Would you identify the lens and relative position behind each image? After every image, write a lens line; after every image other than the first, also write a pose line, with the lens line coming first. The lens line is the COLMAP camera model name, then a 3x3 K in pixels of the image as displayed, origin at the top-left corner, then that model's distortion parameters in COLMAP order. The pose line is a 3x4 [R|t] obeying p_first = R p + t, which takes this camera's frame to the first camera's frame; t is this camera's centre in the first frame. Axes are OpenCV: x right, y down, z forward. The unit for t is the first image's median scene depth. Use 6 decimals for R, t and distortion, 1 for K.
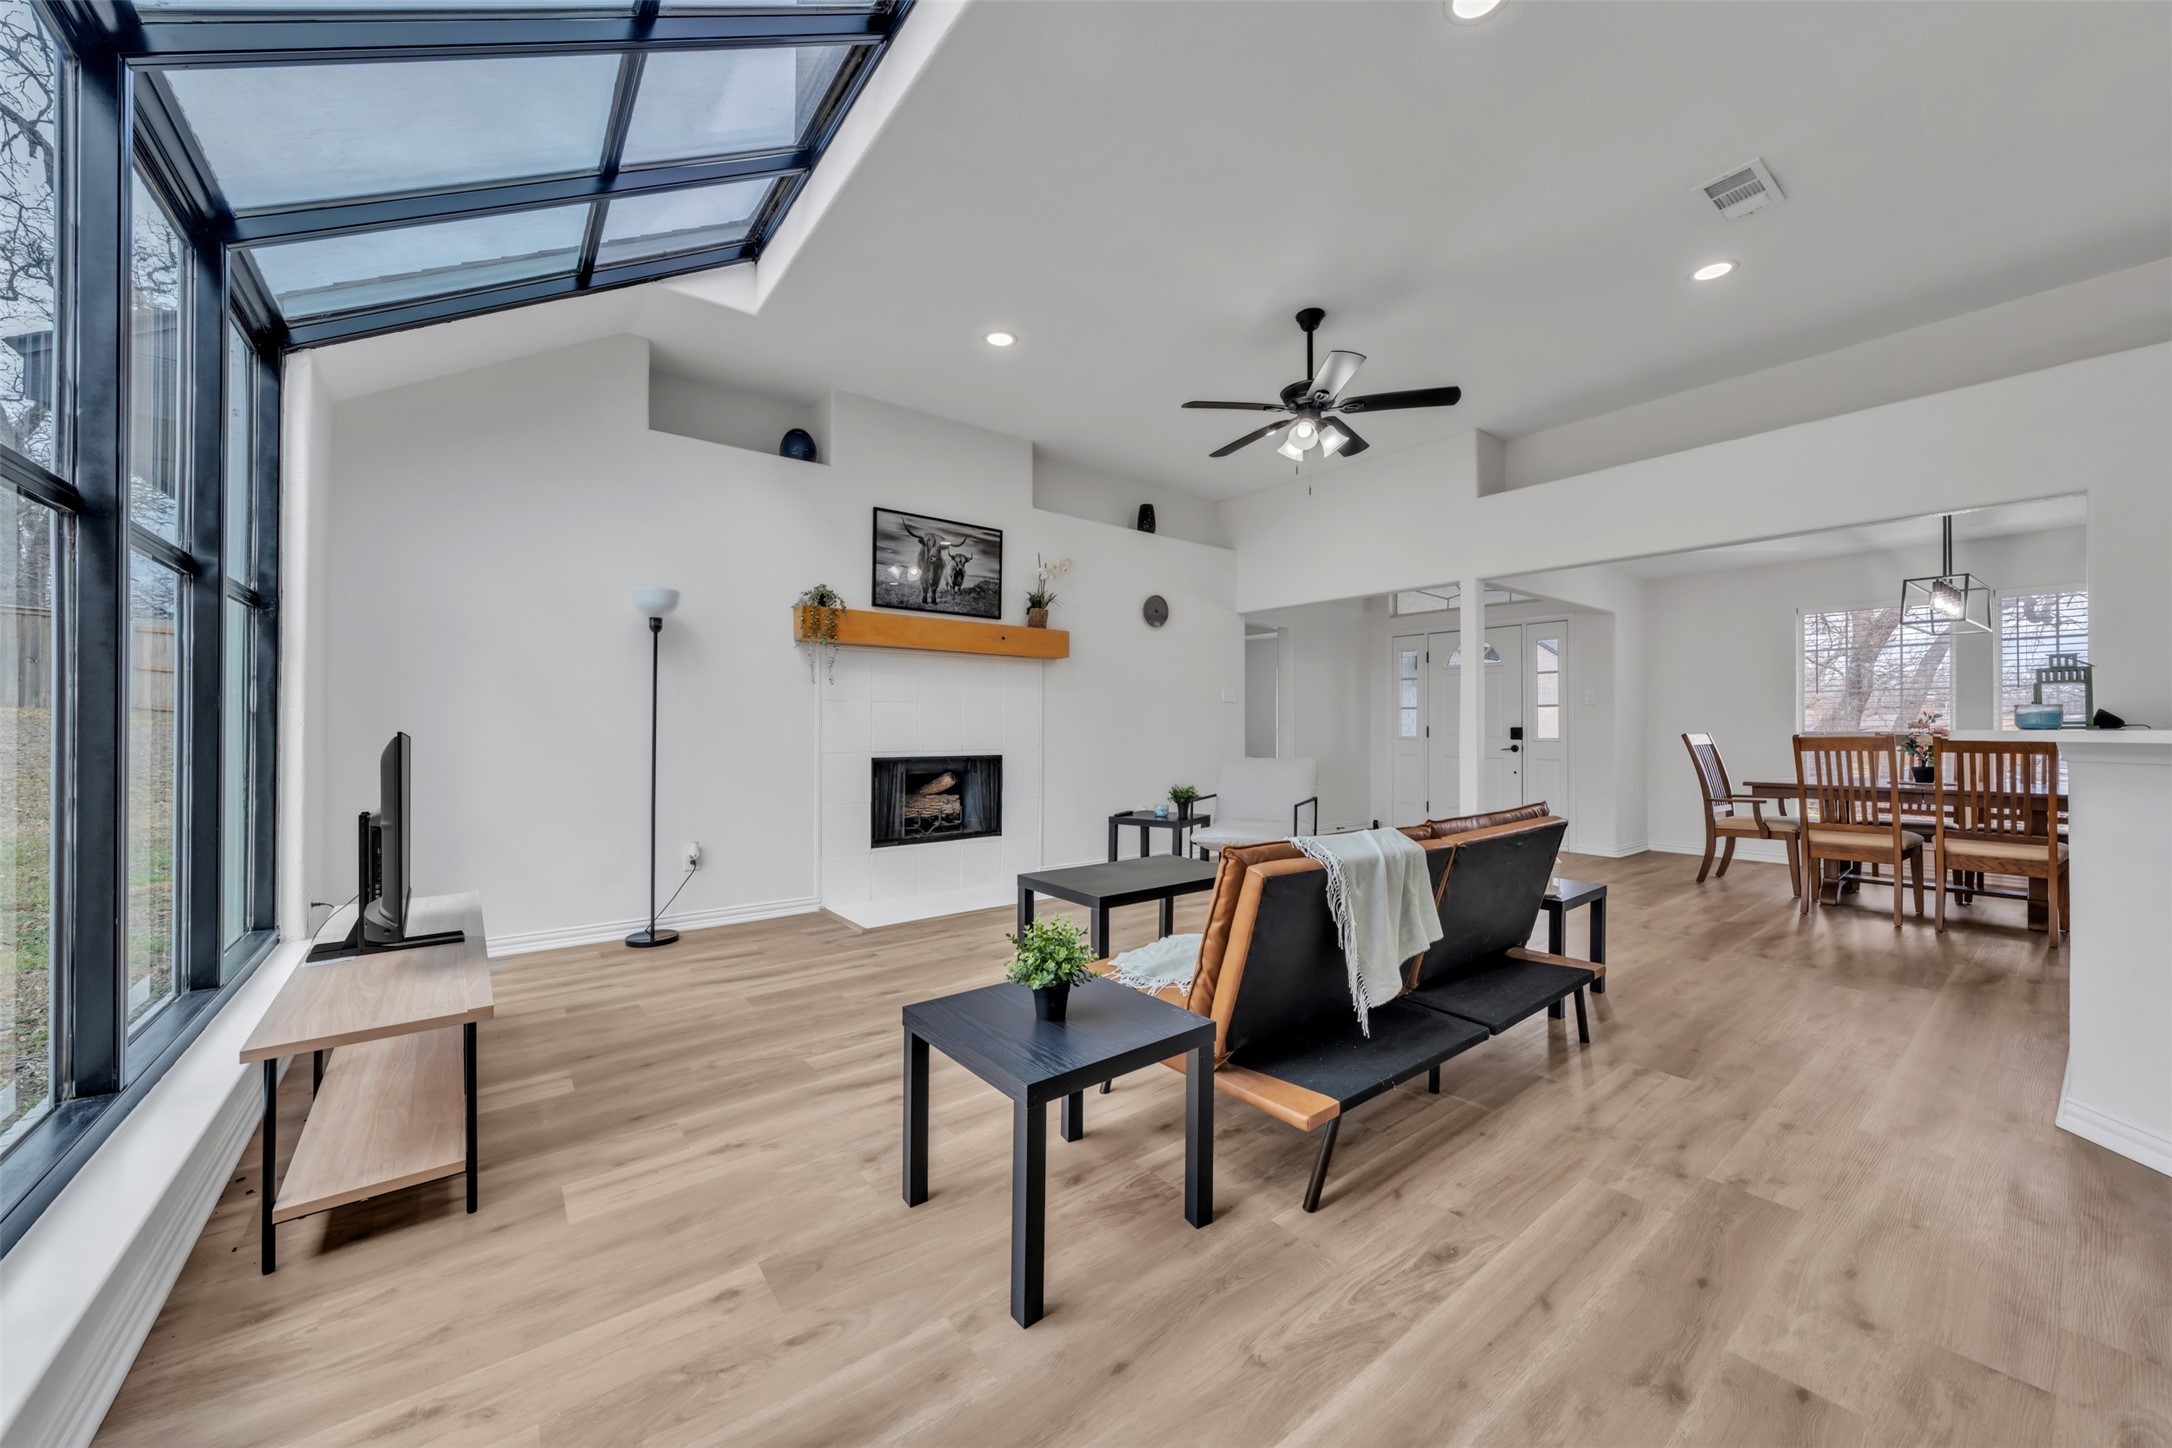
lens RADIAL K [[814.9, 0, 1085.3], [0, 814.9, 726.6], [0, 0, 1]] dist [0.000242, -0.000110]
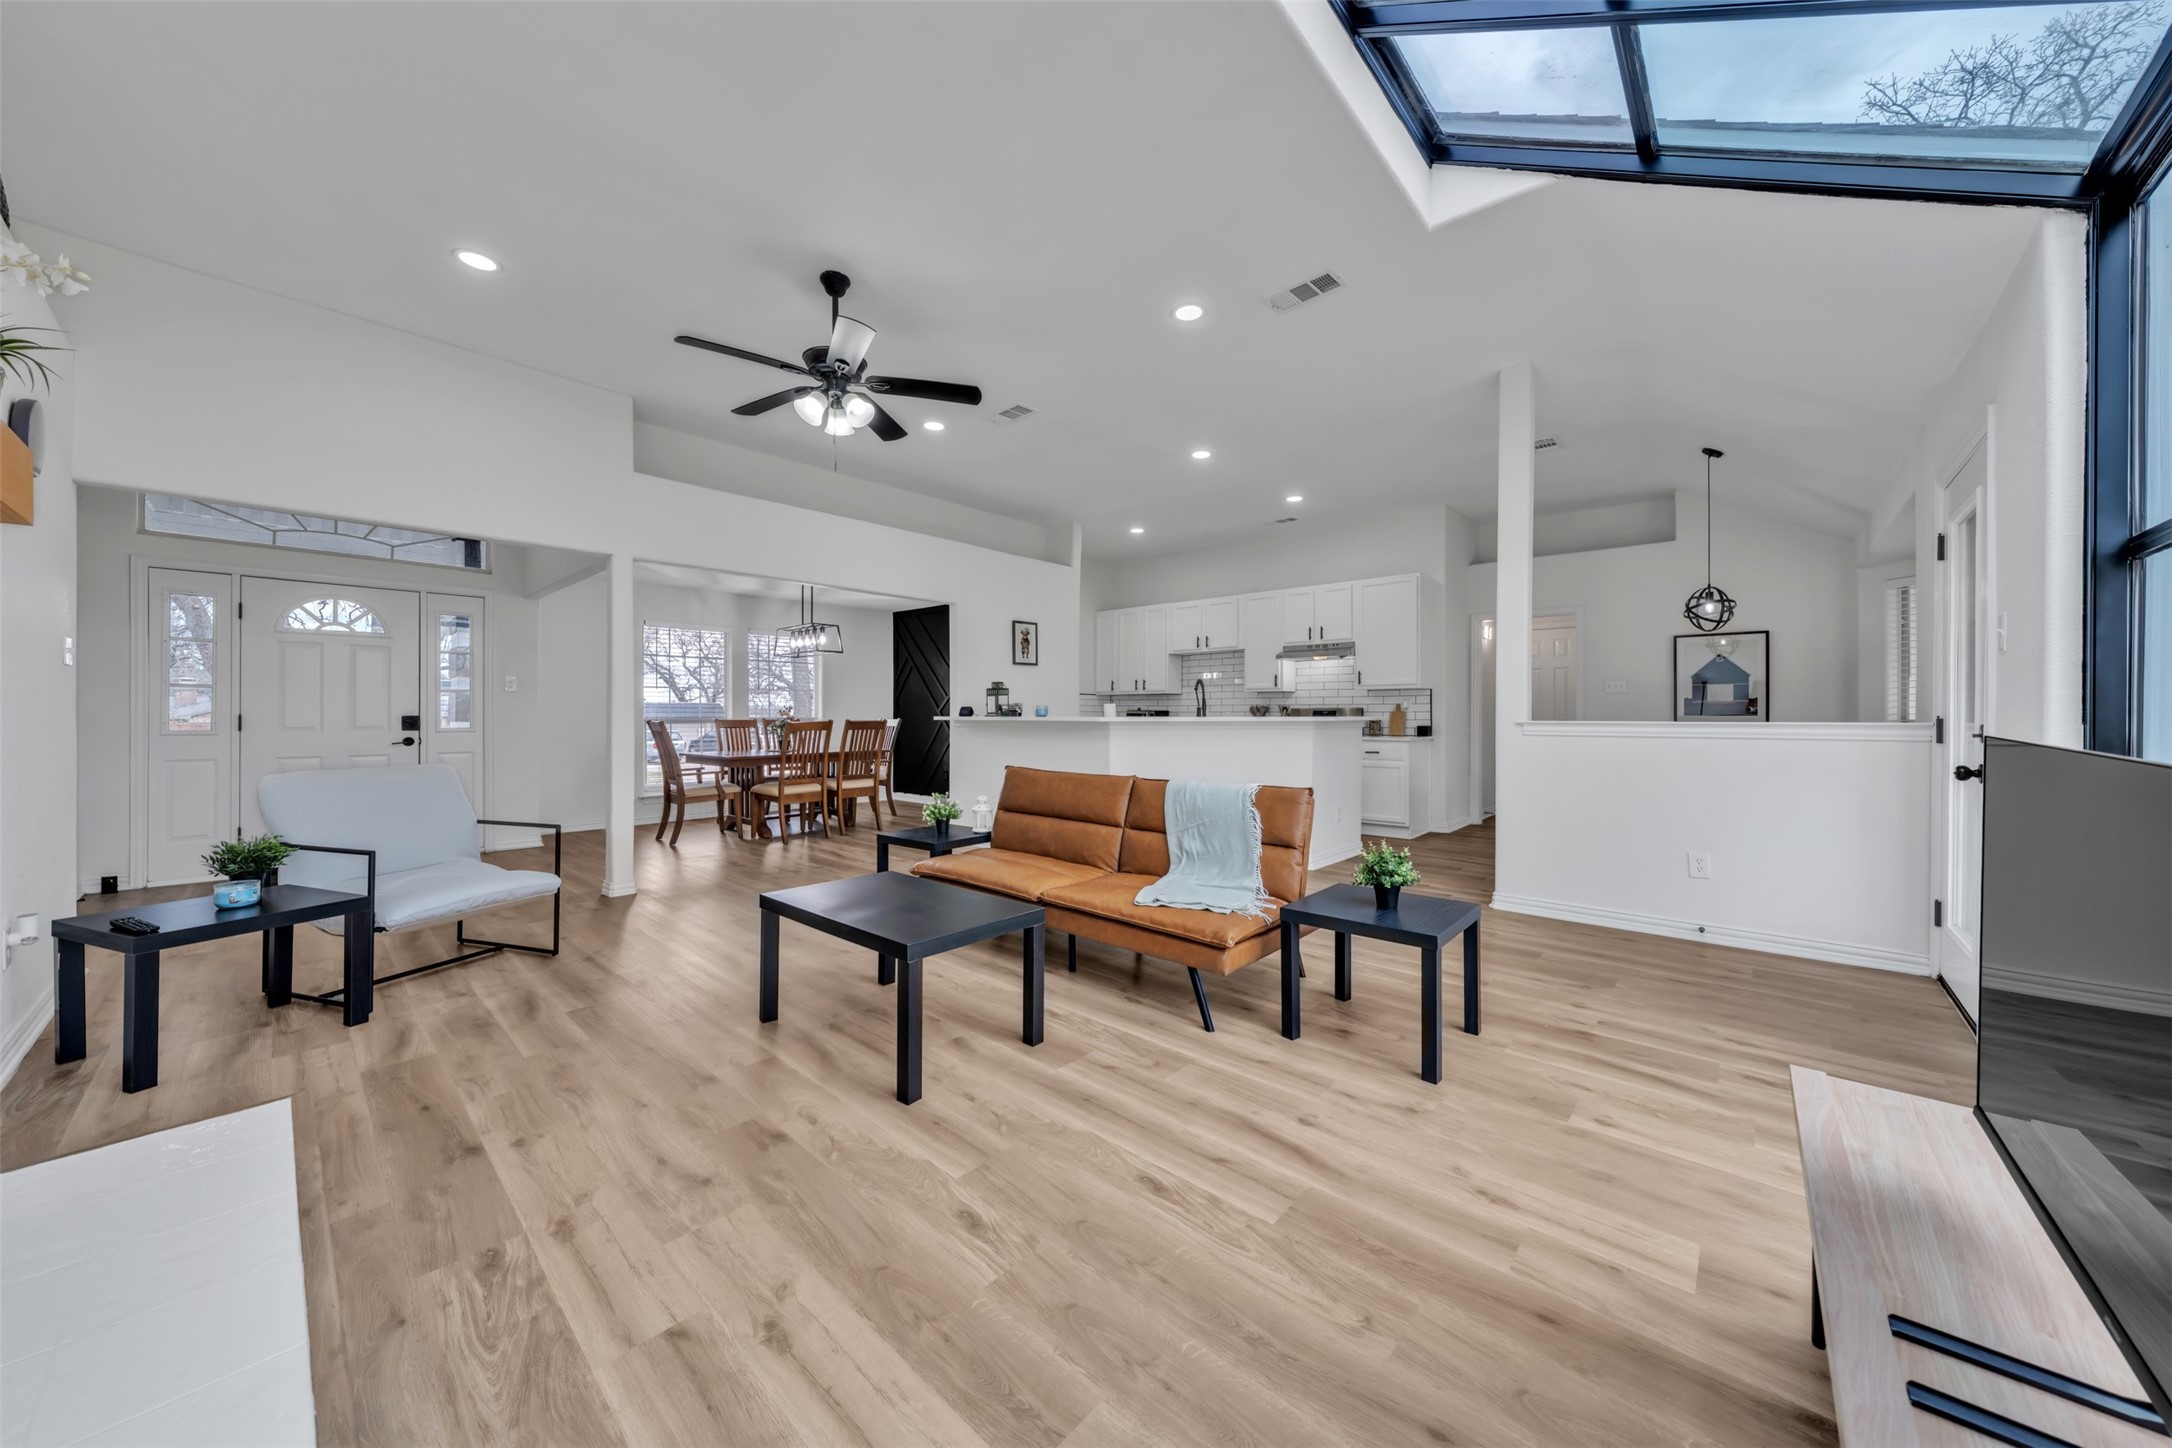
lens RADIAL K [[718.8, 0, 1120.8], [0, 718.8, 715.3], [0, 0, 1]] dist [-0.000884, 0.000000]
pose [[-0.200493, -0.003742, 0.979688, -0.322425], [-0.001009, 0.999993, 0.003613, -0.002687], [-0.979695, -0.000265, -0.200495, 0.448104]]
